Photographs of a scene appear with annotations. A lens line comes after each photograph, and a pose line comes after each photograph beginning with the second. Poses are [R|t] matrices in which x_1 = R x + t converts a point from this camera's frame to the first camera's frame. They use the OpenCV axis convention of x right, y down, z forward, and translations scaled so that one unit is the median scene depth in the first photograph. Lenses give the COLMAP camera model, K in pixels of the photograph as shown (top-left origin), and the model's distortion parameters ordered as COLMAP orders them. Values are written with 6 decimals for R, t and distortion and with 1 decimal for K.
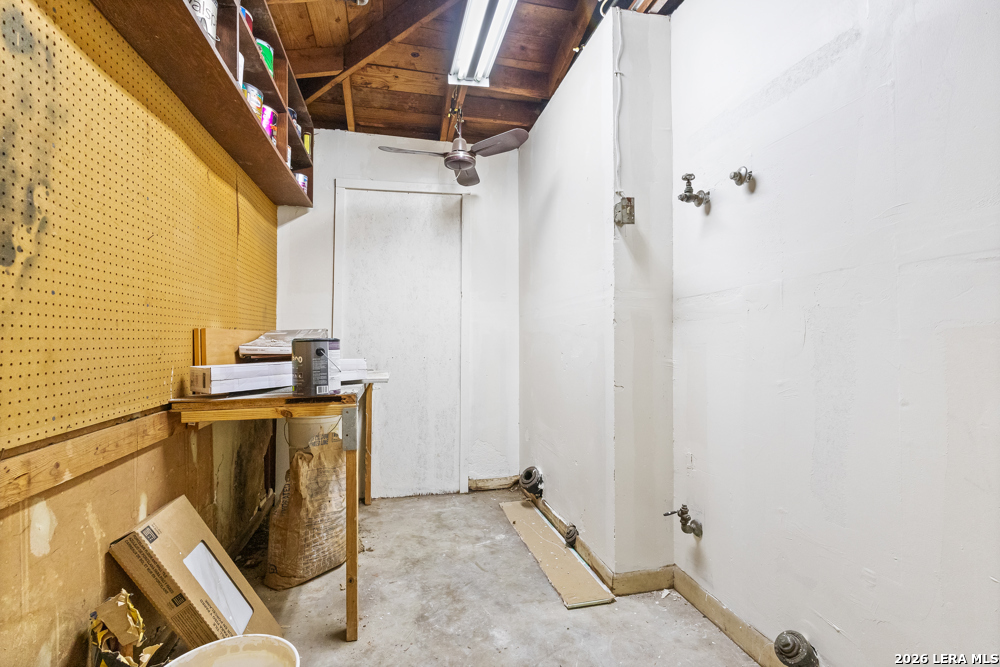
lens RADIAL K [[465.7, 0, 501.5], [0, 465.7, 335.6], [0, 0, 1]] dist [0.002387, 0.000694]
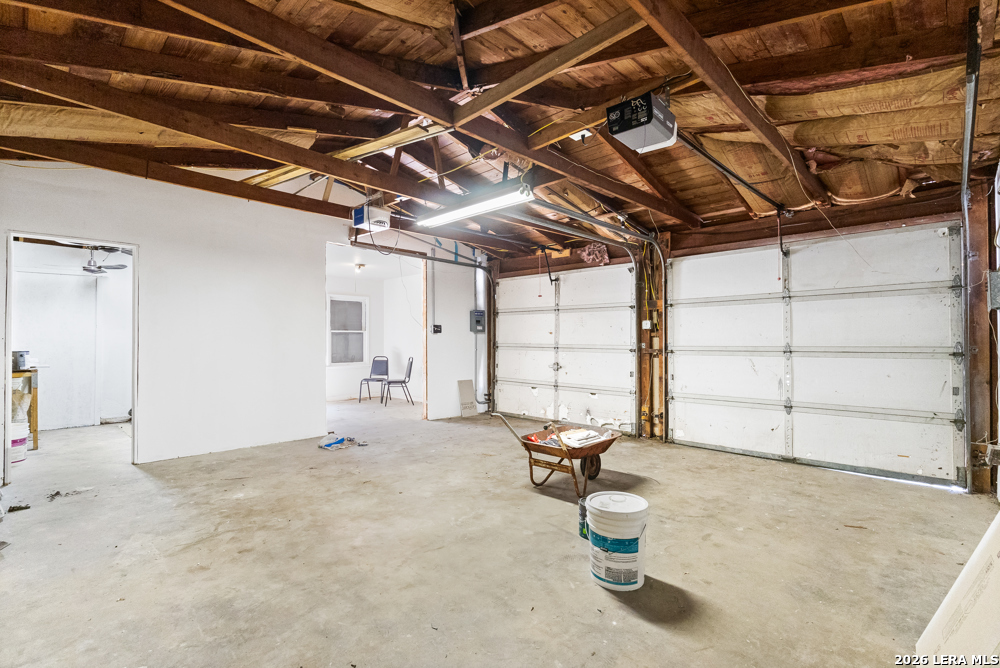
lens RADIAL K [[465.7, 0, 497.8], [0, 465.7, 338.9], [0, 0, 1]] dist [0.002387, 0.000694]
pose [[0.848315, 0.000709, 0.529492, 0.588222], [0.001956, 0.999988, -0.004473, -0.049694], [-0.529489, 0.004830, 0.848303, -3.018070]]
